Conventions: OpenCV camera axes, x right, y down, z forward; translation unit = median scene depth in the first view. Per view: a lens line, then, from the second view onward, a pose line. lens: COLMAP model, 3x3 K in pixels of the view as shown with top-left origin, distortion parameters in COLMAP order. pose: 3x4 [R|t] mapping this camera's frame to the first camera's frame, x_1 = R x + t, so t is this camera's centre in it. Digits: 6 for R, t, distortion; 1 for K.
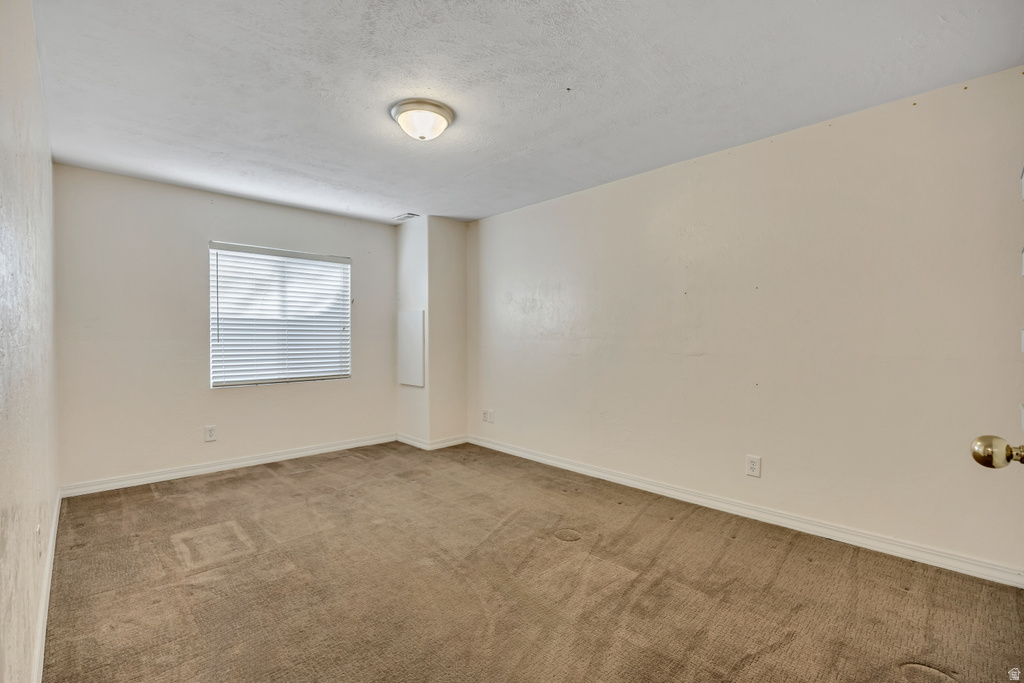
lens RADIAL K [[464.5, 0, 515.3], [0, 464.5, 337.7], [0, 0, 1]] dist [0.000756, 0.000378]
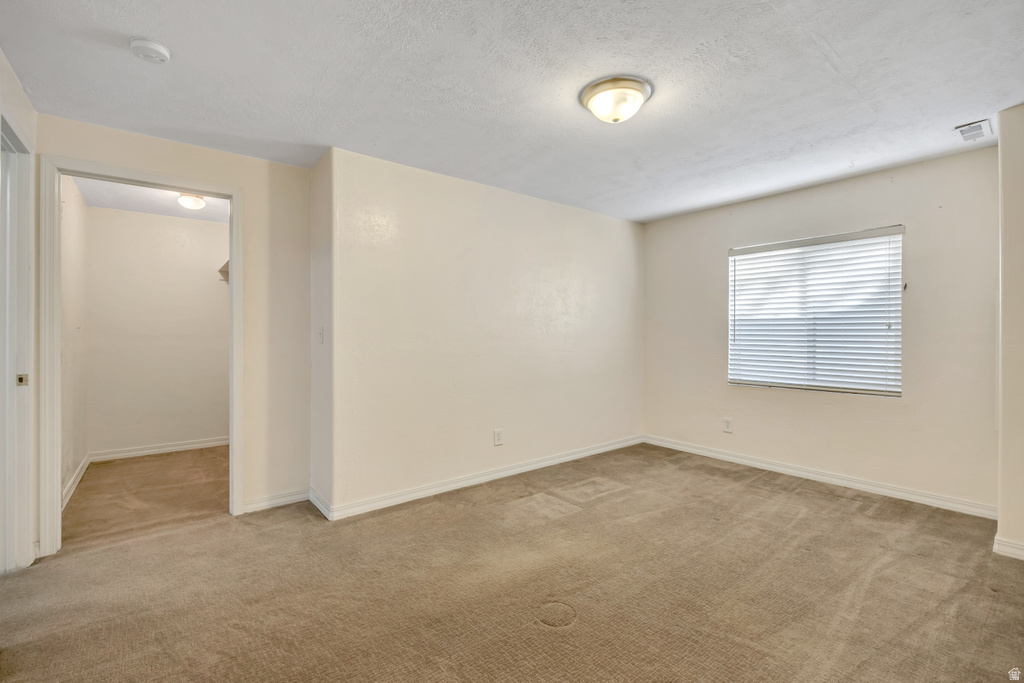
lens RADIAL K [[464.5, 0, 515.3], [0, 464.5, 337.7], [0, 0, 1]] dist [0.000756, 0.000378]
pose [[-0.104945, 0.011741, -0.994409, 0.469182], [-0.001105, 0.999928, 0.011922, -0.012756], [0.994477, 0.002350, -0.104925, 0.594407]]
